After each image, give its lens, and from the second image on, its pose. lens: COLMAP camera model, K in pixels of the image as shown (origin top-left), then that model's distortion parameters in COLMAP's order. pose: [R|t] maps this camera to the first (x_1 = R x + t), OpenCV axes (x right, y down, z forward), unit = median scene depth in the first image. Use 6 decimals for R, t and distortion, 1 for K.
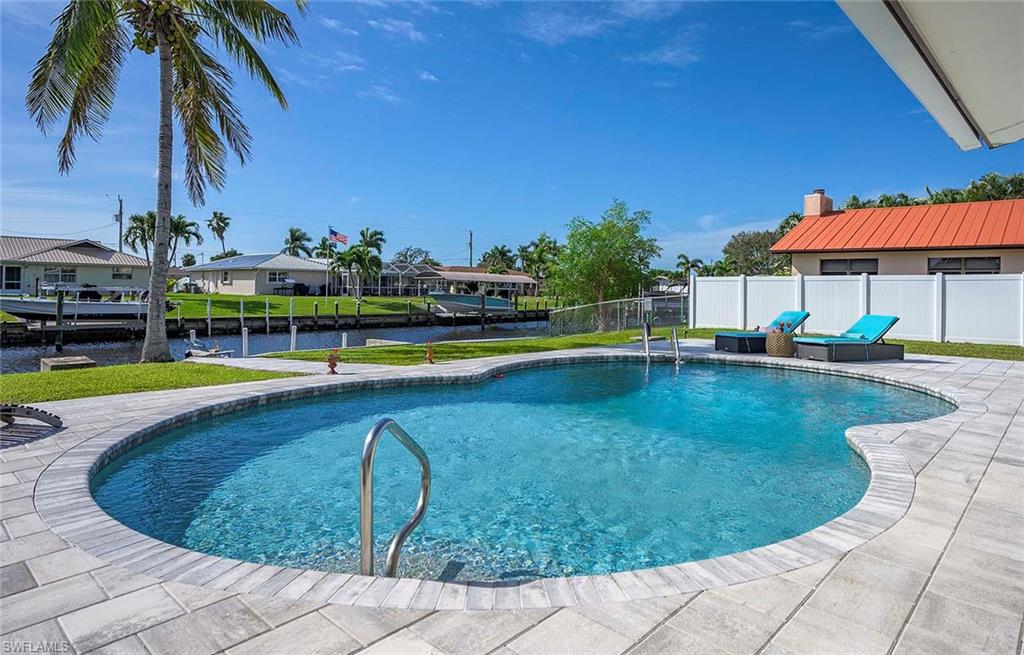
lens RADIAL K [[607.6, 0, 549.9], [0, 607.6, 284.9], [0, 0, 1]] dist [0.013405, -0.005576]
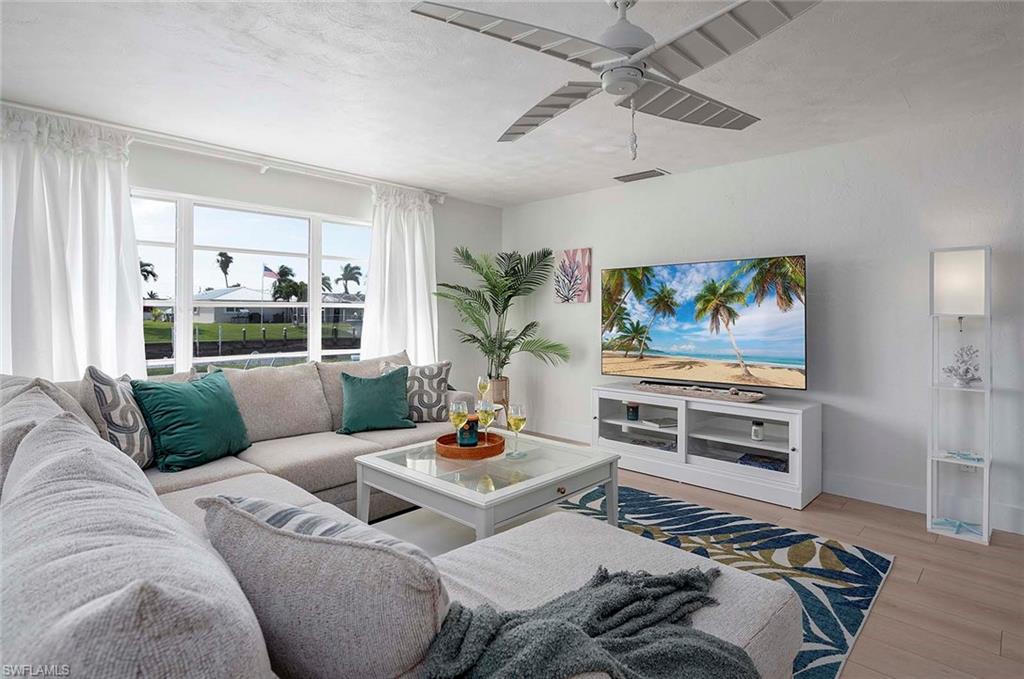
lens RADIAL K [[528.4, 0, 533.8], [0, 528.4, 309.8], [0, 0, 1]] dist [-0.011859, -0.001054]
pose [[0.999677, -0.012110, -0.022349, 0.185351], [0.012110, 0.999927, -0.000114, -0.001742], [0.022349, -0.000157, 0.999750, -0.006605]]
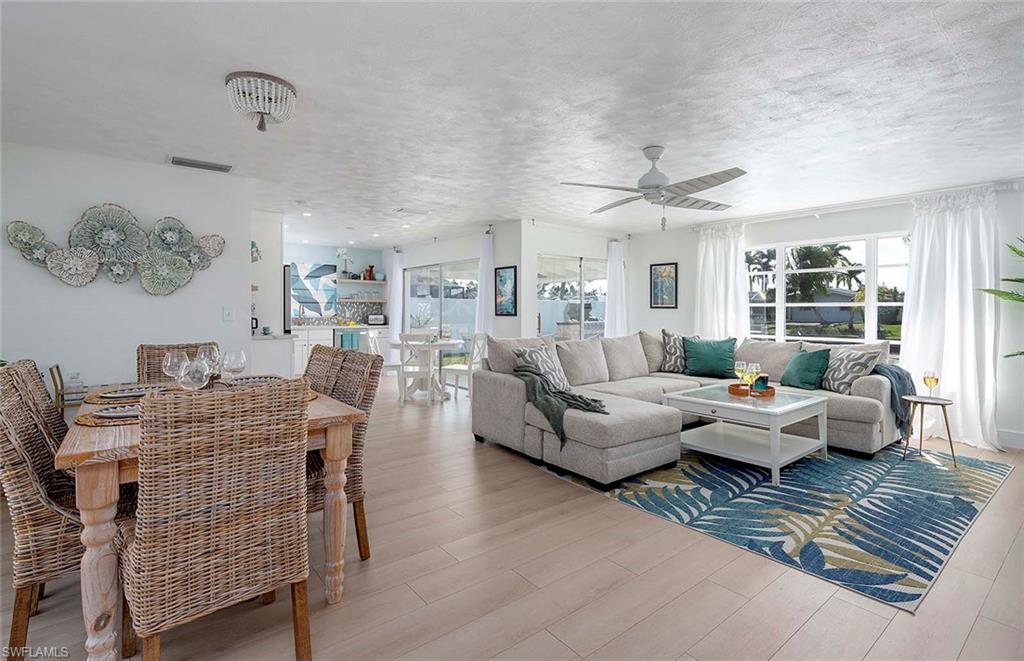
lens RADIAL K [[483.6, 0, 517.7], [0, 483.6, 312.7], [0, 0, 1]] dist [0.004516, 0.000908]
pose [[-0.156096, -0.006755, -0.987719, 0.282001], [0.000551, 0.999976, -0.006926, -0.000283], [0.987742, -0.001625, -0.156088, 0.027890]]
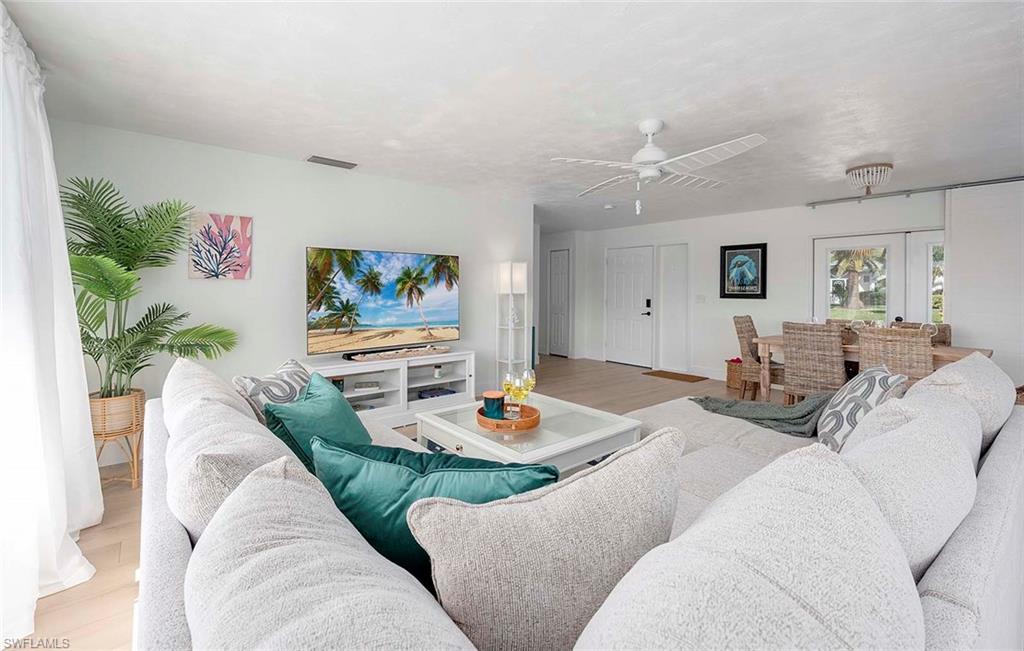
lens RADIAL K [[422.6, 0, 504.0], [0, 422.6, 296.5], [0, 0, 1]] dist [0.001257, -0.000017]
pose [[0.163001, -0.025123, 0.986306, 0.118970], [-0.007700, 0.999613, 0.026735, -0.002603], [-0.986596, -0.011953, 0.162744, 0.050951]]
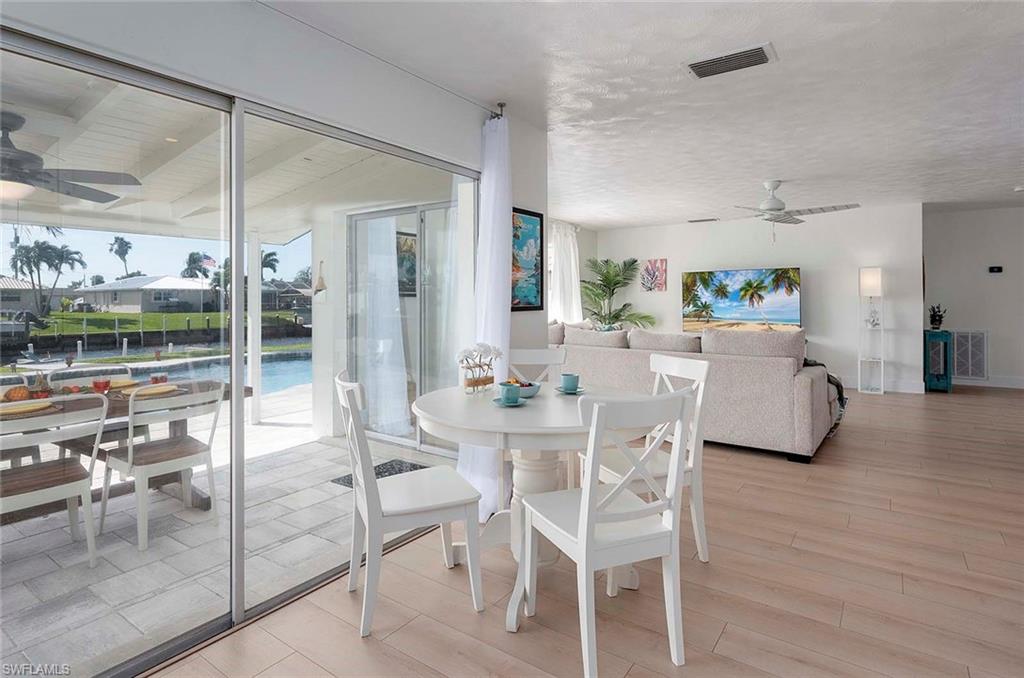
lens RADIAL K [[540.5, 0, 517.4], [0, 540.5, 296.2], [0, 0, 1]] dist [-0.011112, -0.001262]
pose [[0.993077, -0.019042, 0.115912, 0.113473], [0.019019, 0.999818, 0.001306, -0.002754], [-0.115916, 0.000907, 0.993259, -0.086989]]
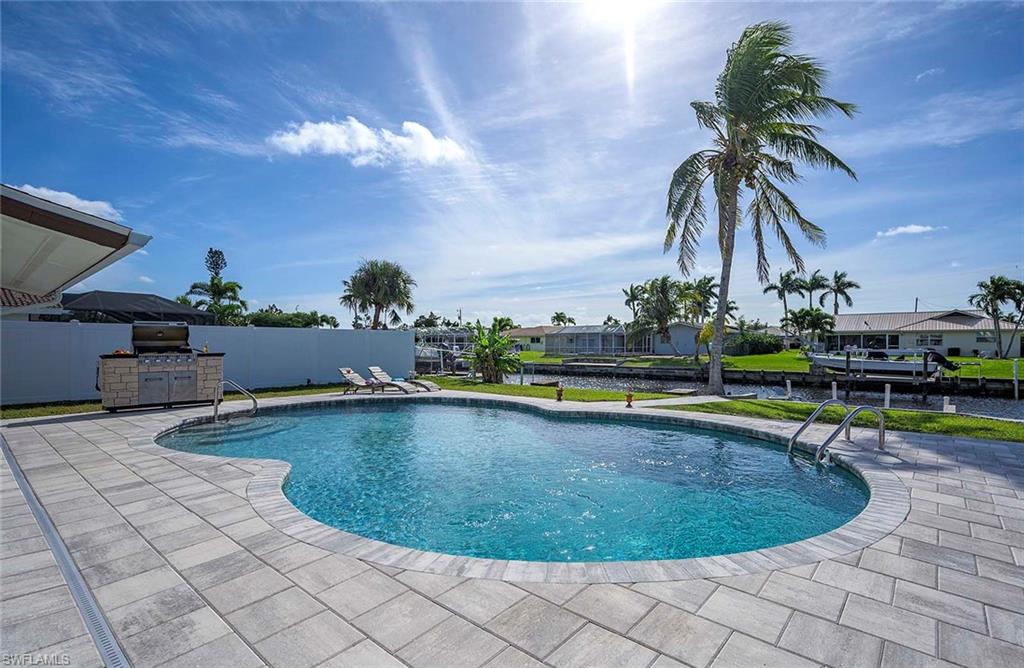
lens RADIAL K [[483.6, 0, 551.9], [0, 483.6, 333.9], [0, 0, 1]] dist [0.004516, 0.000908]
pose [[0.031631, -0.037652, -0.998790, 0.171188], [0.006089, 0.999279, -0.037478, 0.003929], [0.999481, -0.004896, 0.031837, 0.176002]]
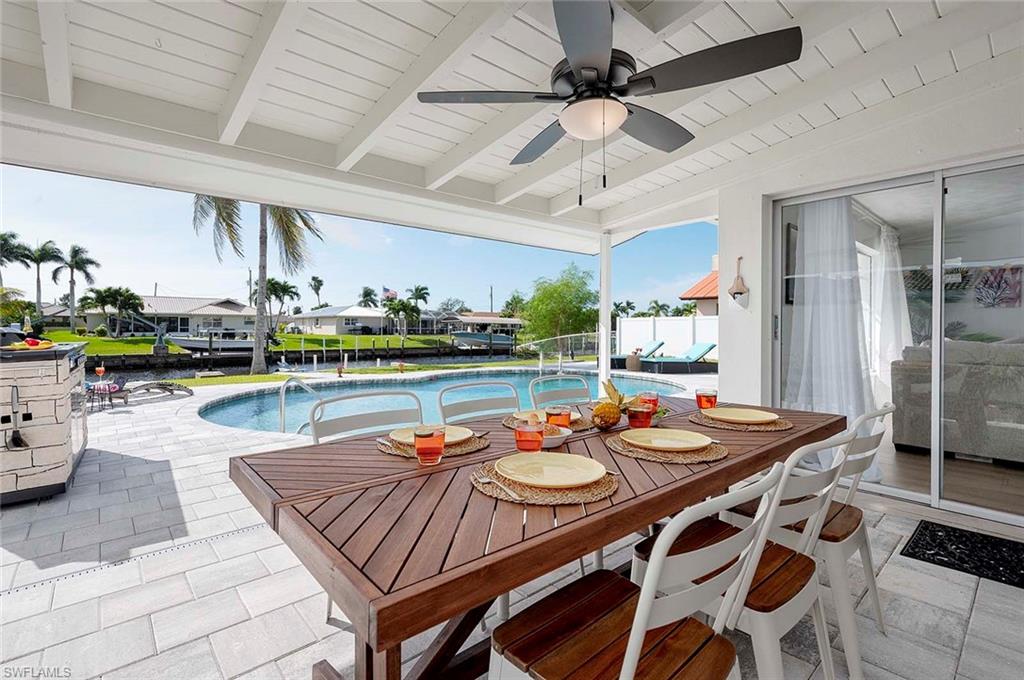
lens RADIAL K [[469.5, 0, 498.1], [0, 469.5, 328.5], [0, 0, 1]] dist [0.001790, 0.000553]
pose [[0.990715, -0.011307, -0.135485, 0.052997], [0.012181, 0.999910, 0.005622, 0.000534], [0.135409, -0.007220, 0.990764, -0.052968]]
